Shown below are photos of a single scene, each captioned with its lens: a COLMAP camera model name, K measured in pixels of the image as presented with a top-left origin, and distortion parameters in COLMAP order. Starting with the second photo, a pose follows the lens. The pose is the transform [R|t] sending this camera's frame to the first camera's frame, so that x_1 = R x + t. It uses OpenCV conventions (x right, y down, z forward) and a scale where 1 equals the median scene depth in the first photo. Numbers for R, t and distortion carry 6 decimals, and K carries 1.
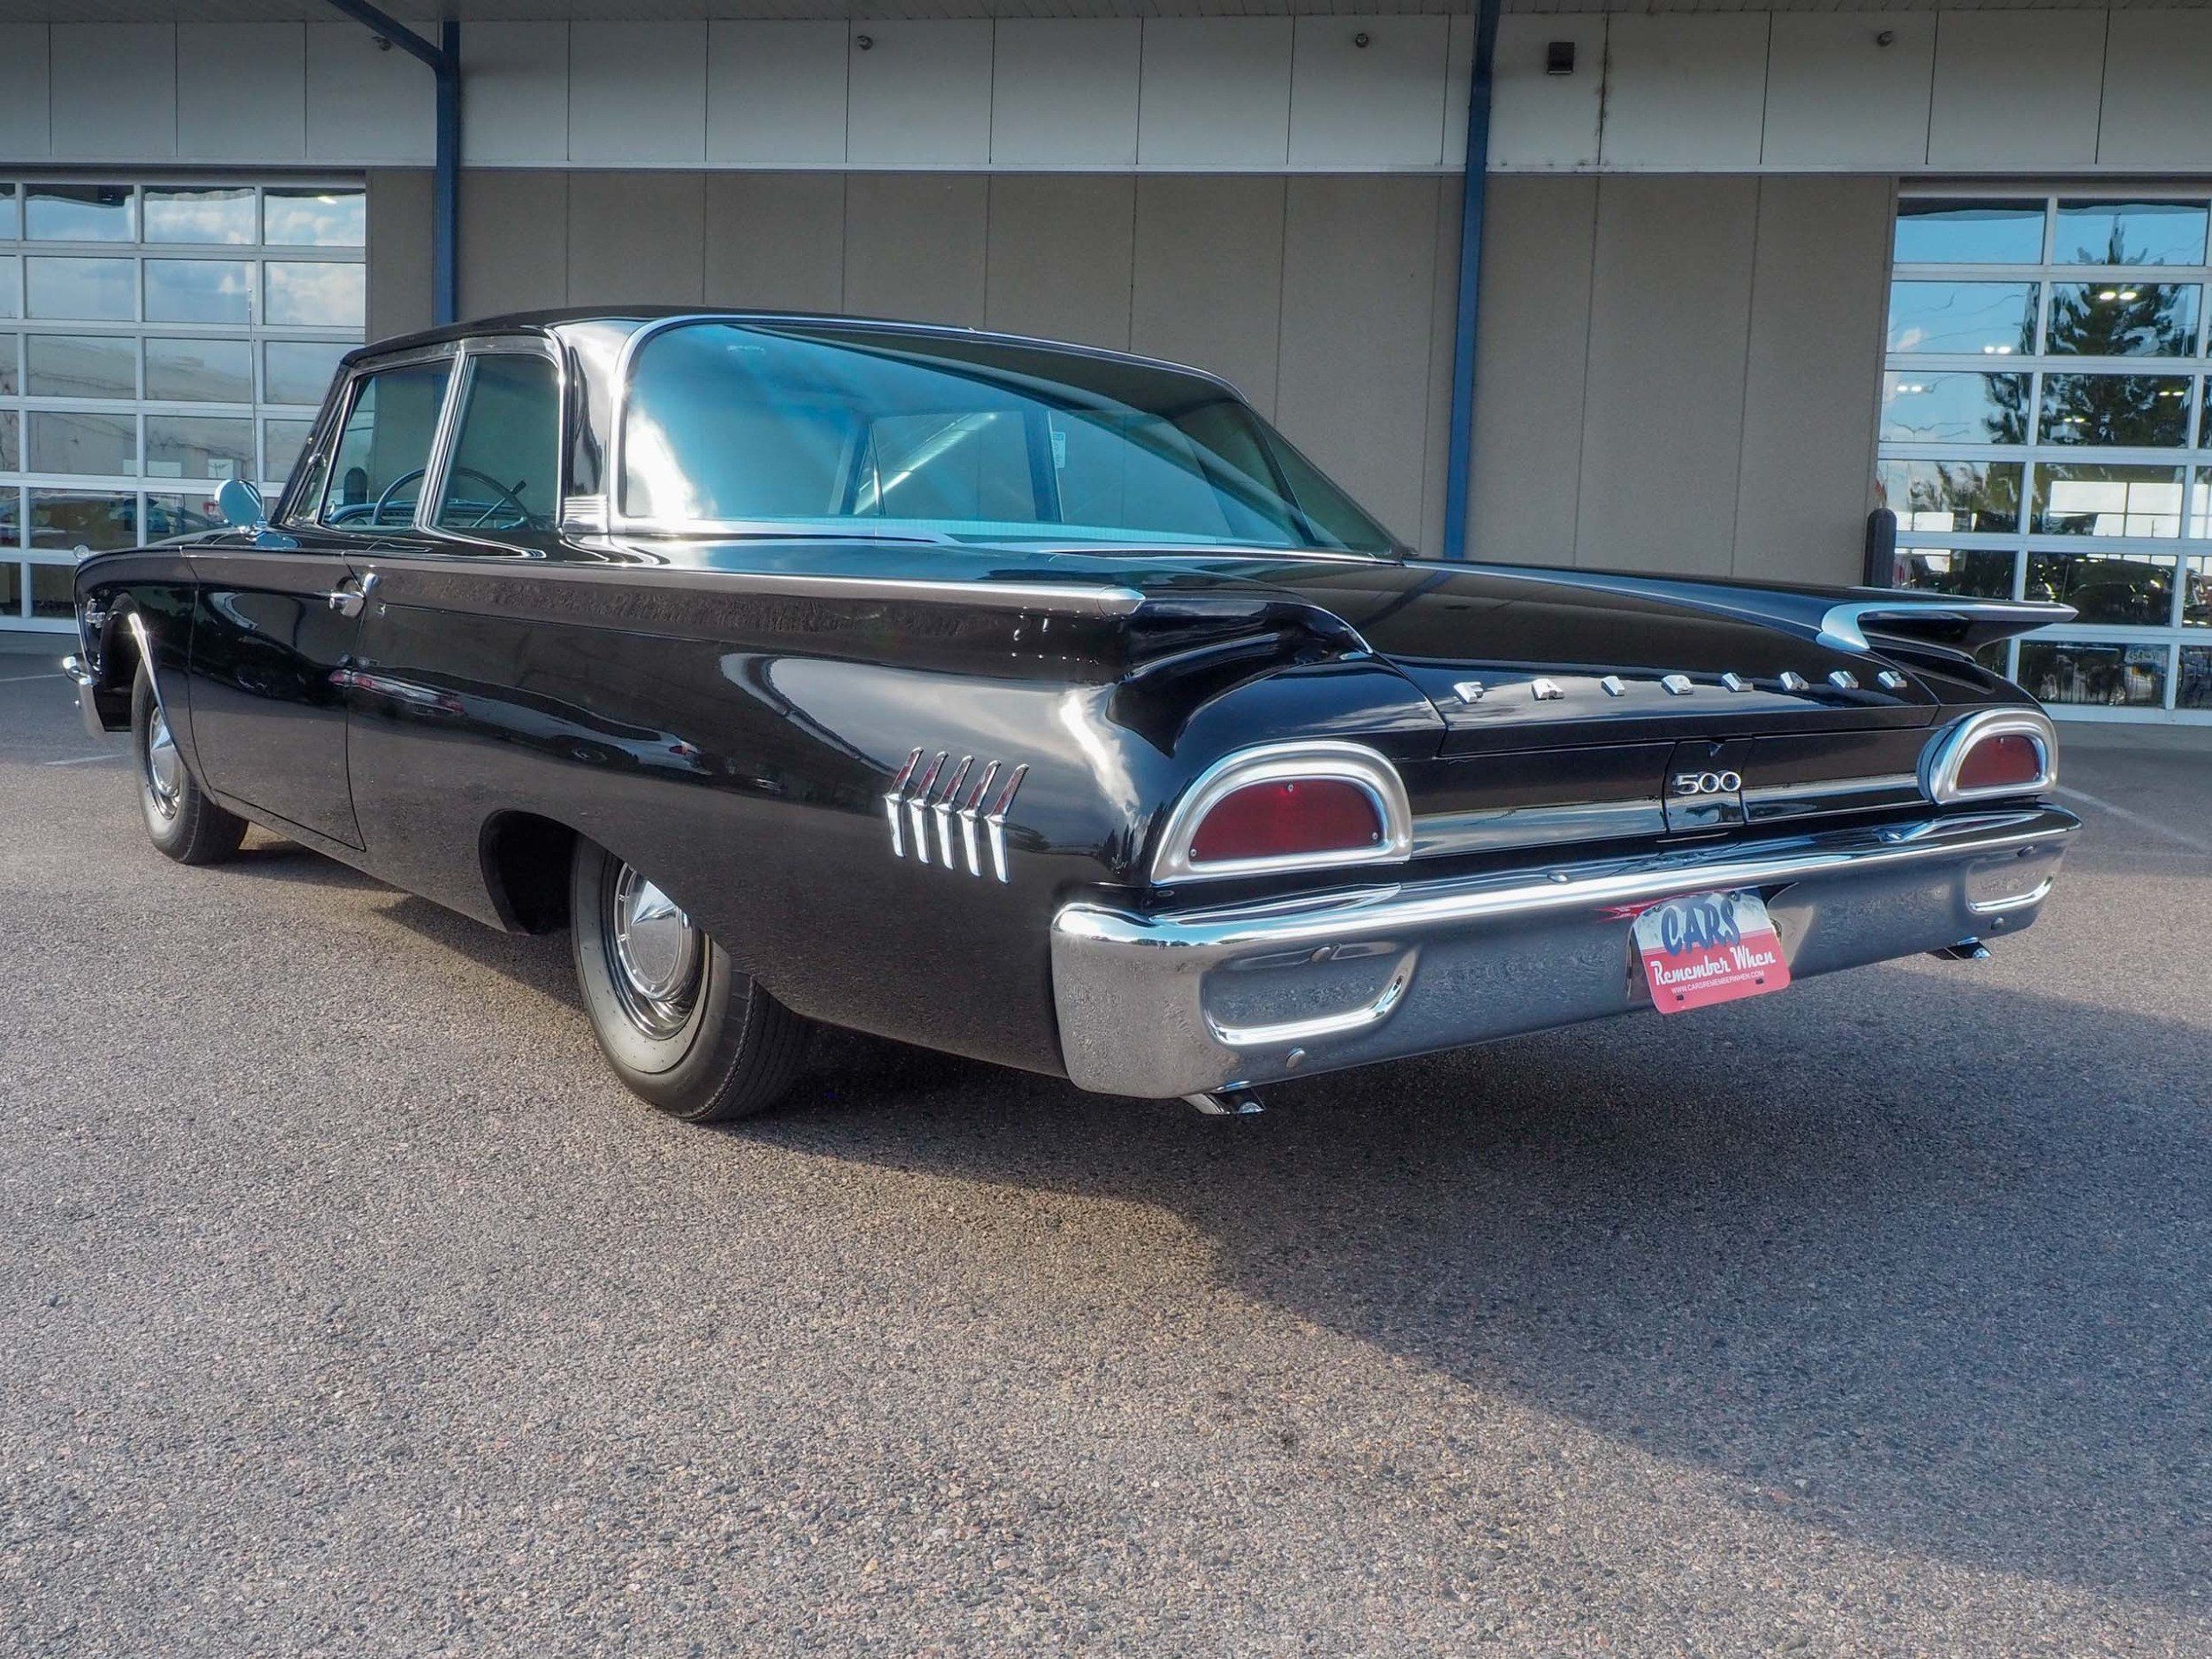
lens RADIAL K [[1951.0, 0, 1117.2], [0, 1951.0, 807.1], [0, 0, 1]] dist [0.005693, -0.006561]
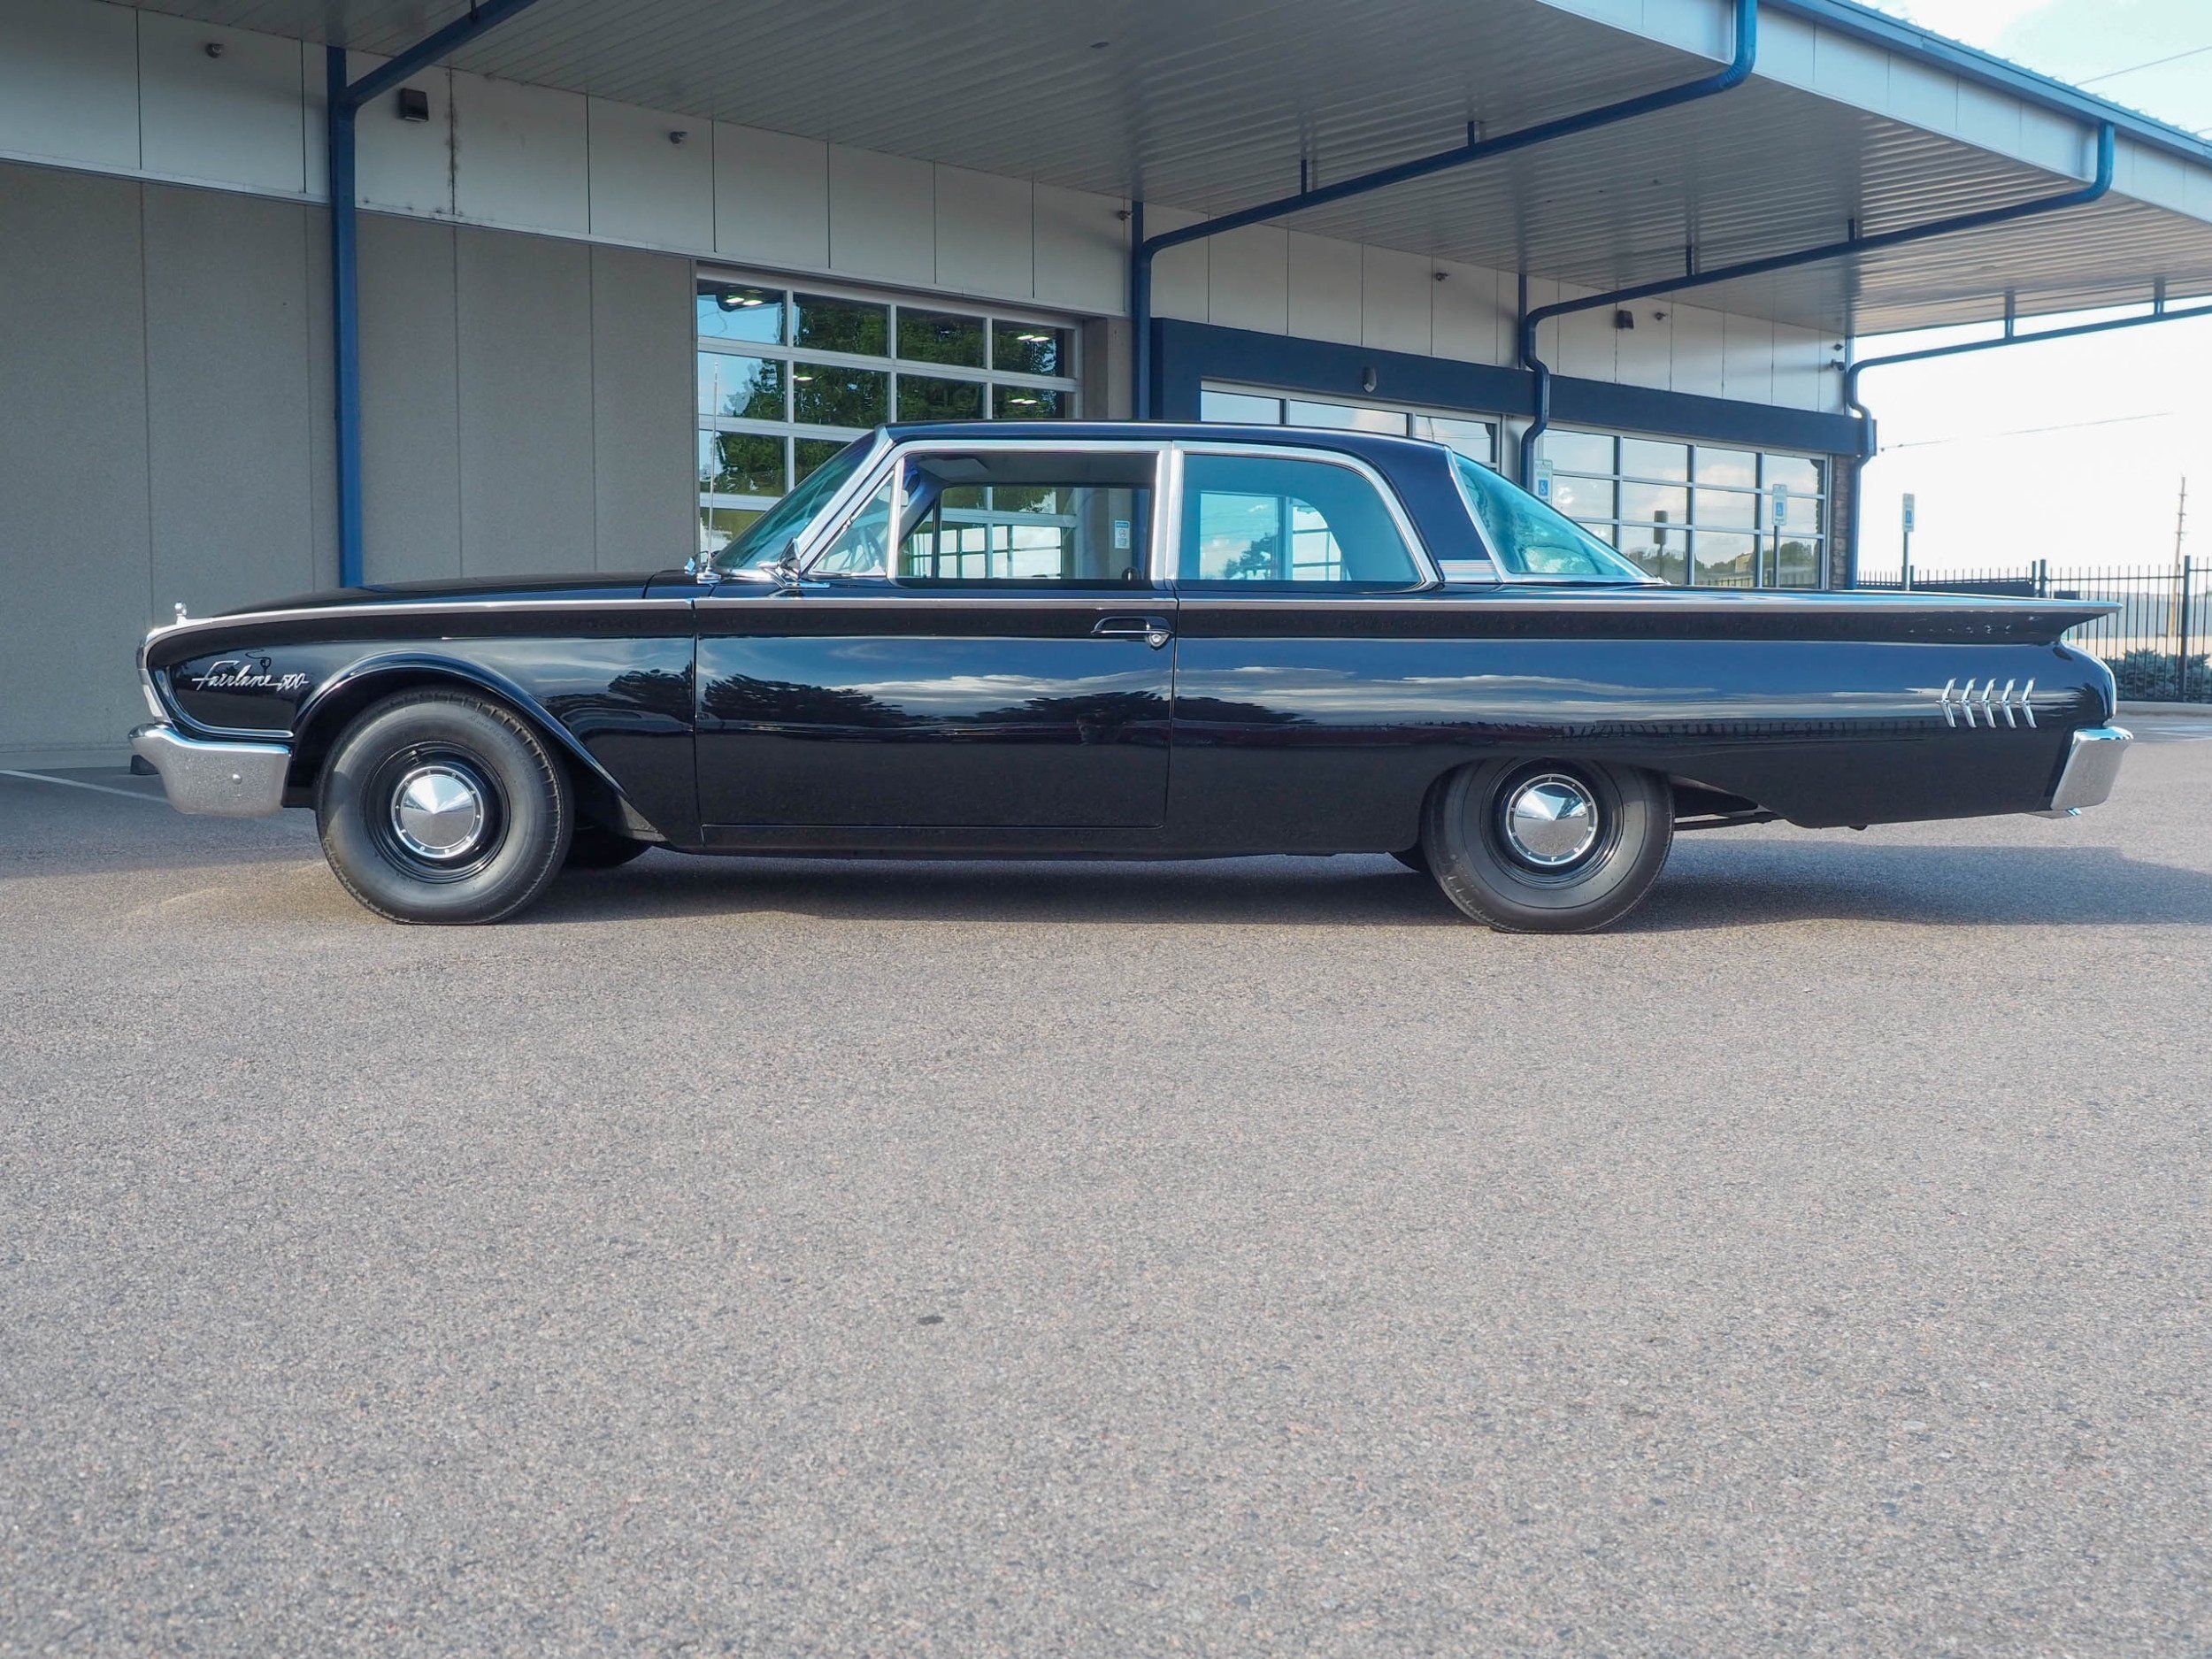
lens RADIAL K [[2170.2, 0, 1111.6], [0, 2170.2, 823.1], [0, 0, 1]] dist [0.002547, -0.003367]
pose [[0.635748, -0.089824, 0.766653, -2.097604], [0.106663, 0.993901, 0.027999, -0.030632], [-0.764492, 0.063973, 0.641451, 0.118062]]
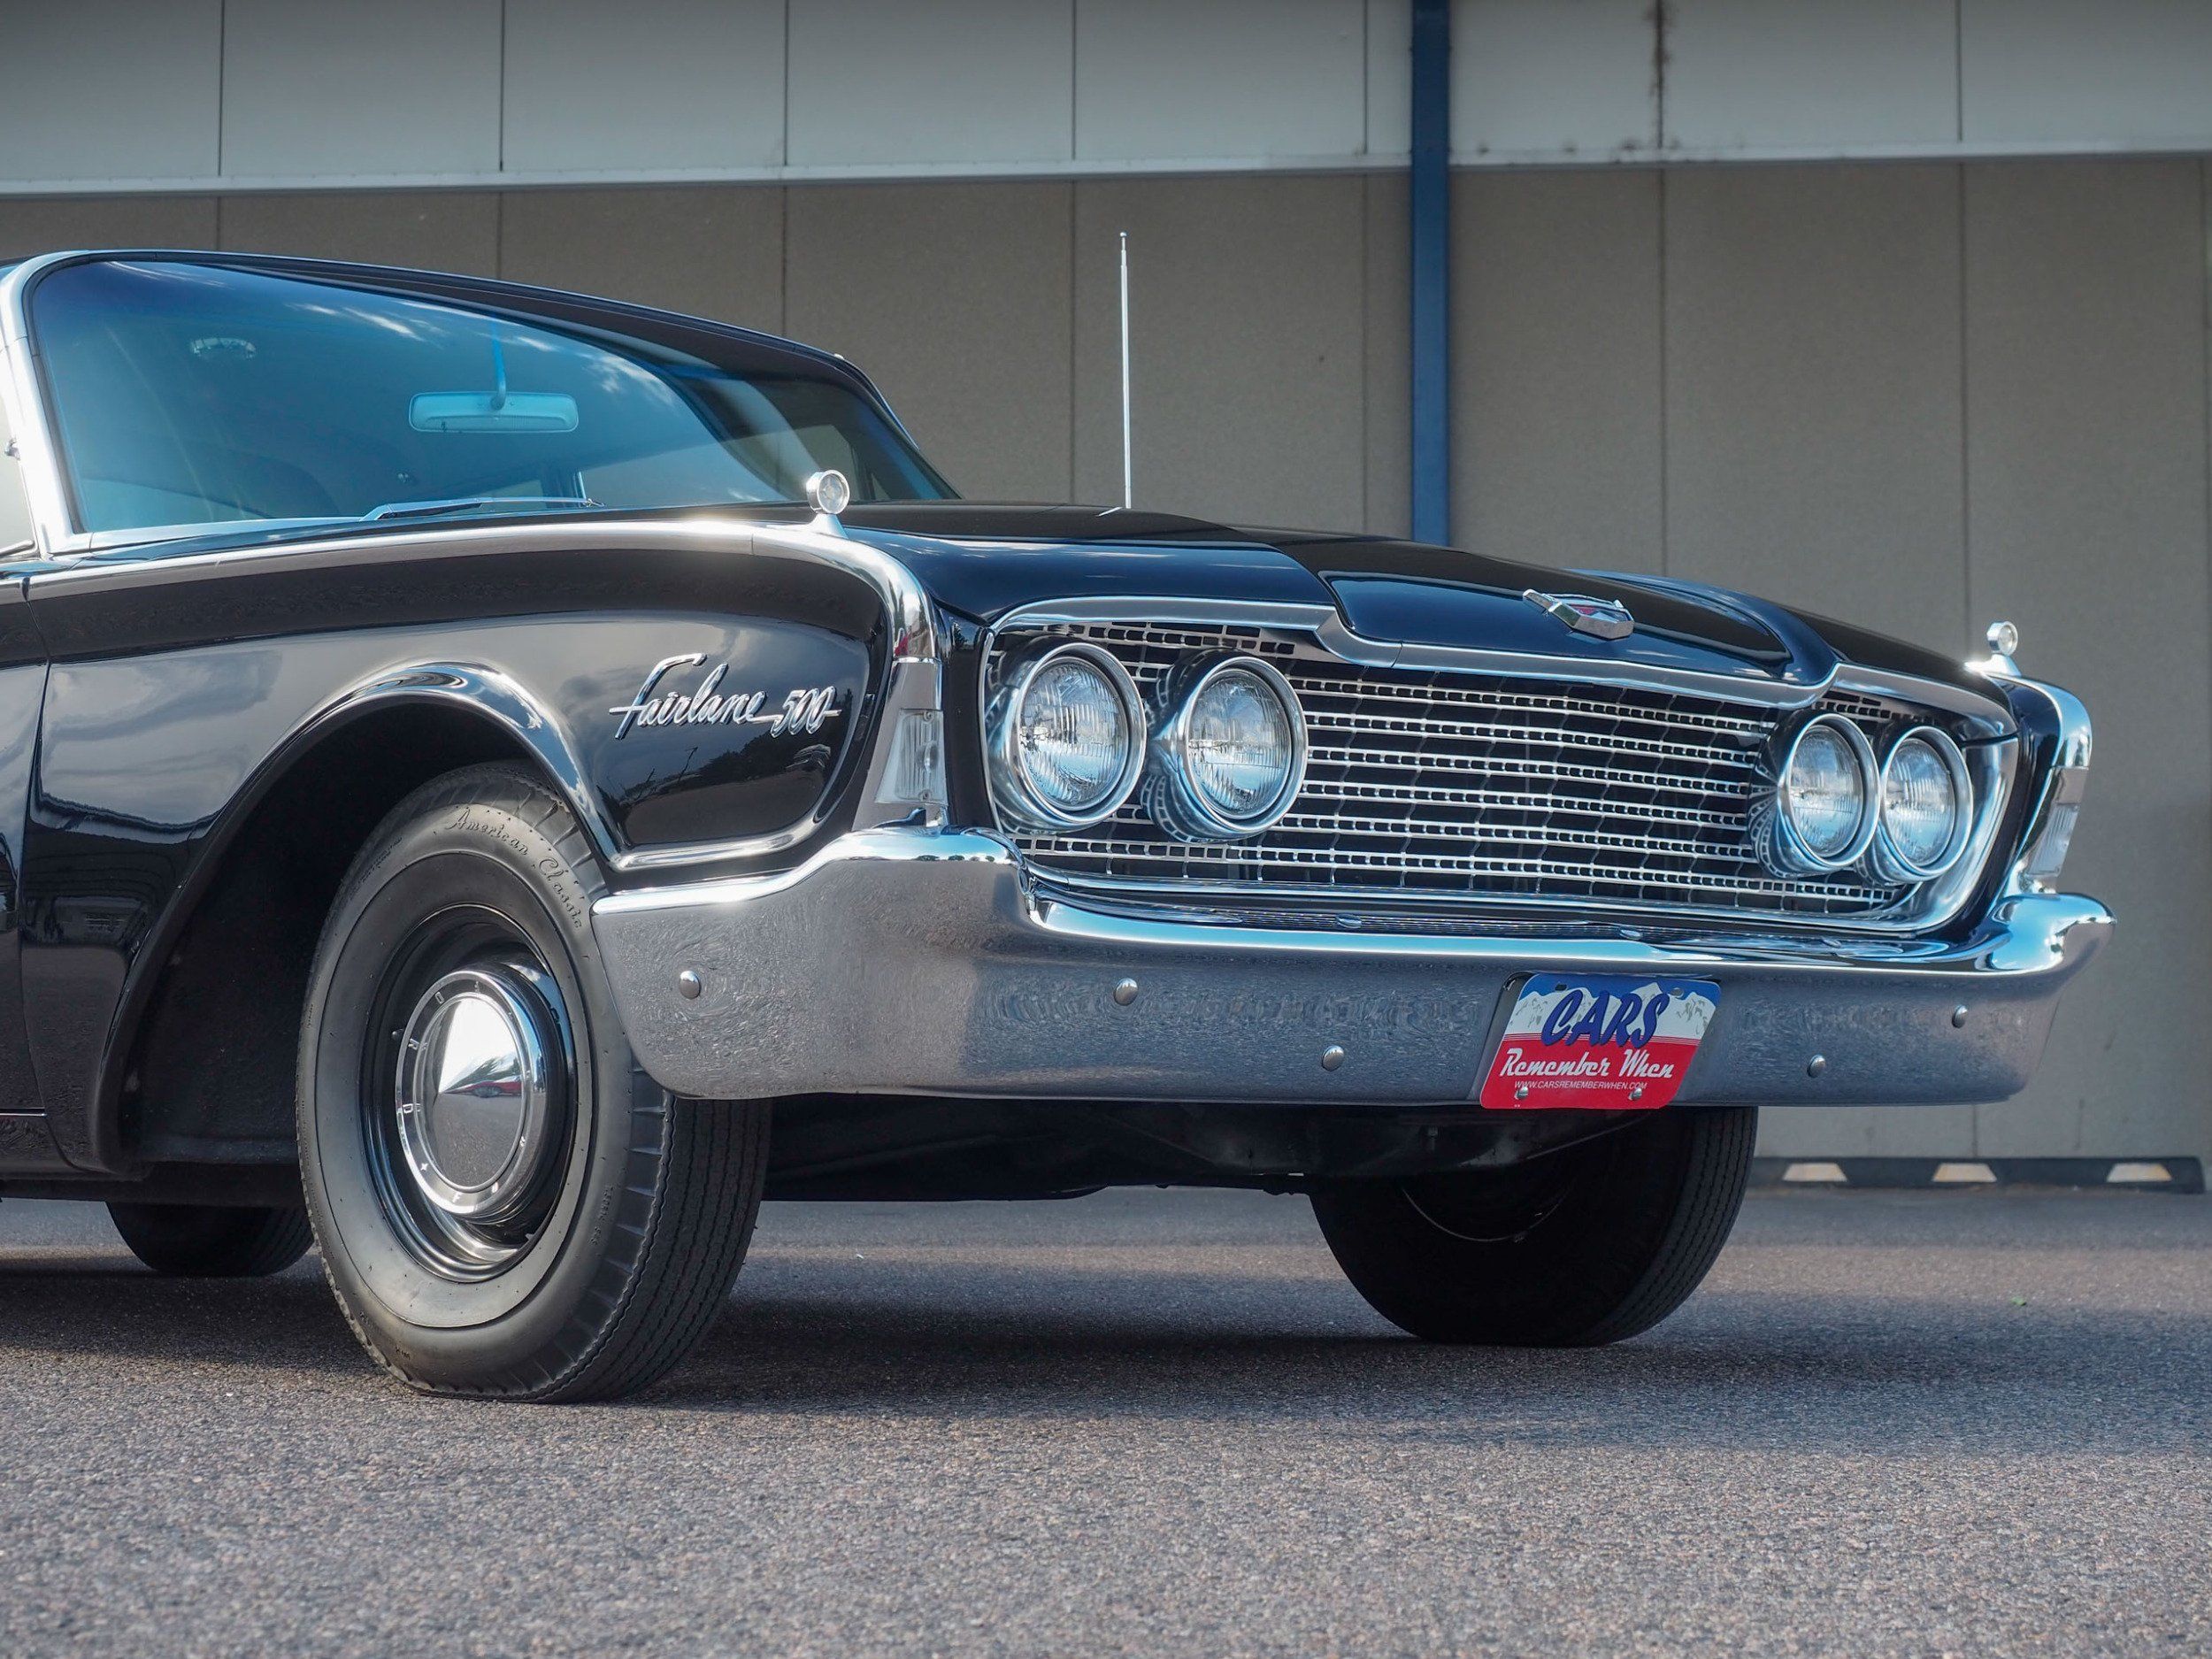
lens RADIAL K [[4412.3, 0, 1102.8], [0, 4412.3, 826.8], [0, 0, 1]] dist [-0.018672, -0.133438]
pose [[0.997620, -0.029086, 0.062518, 0.079701], [0.040008, 0.982618, -0.181278, 0.292948], [-0.056159, 0.183348, 0.981443, -0.607788]]
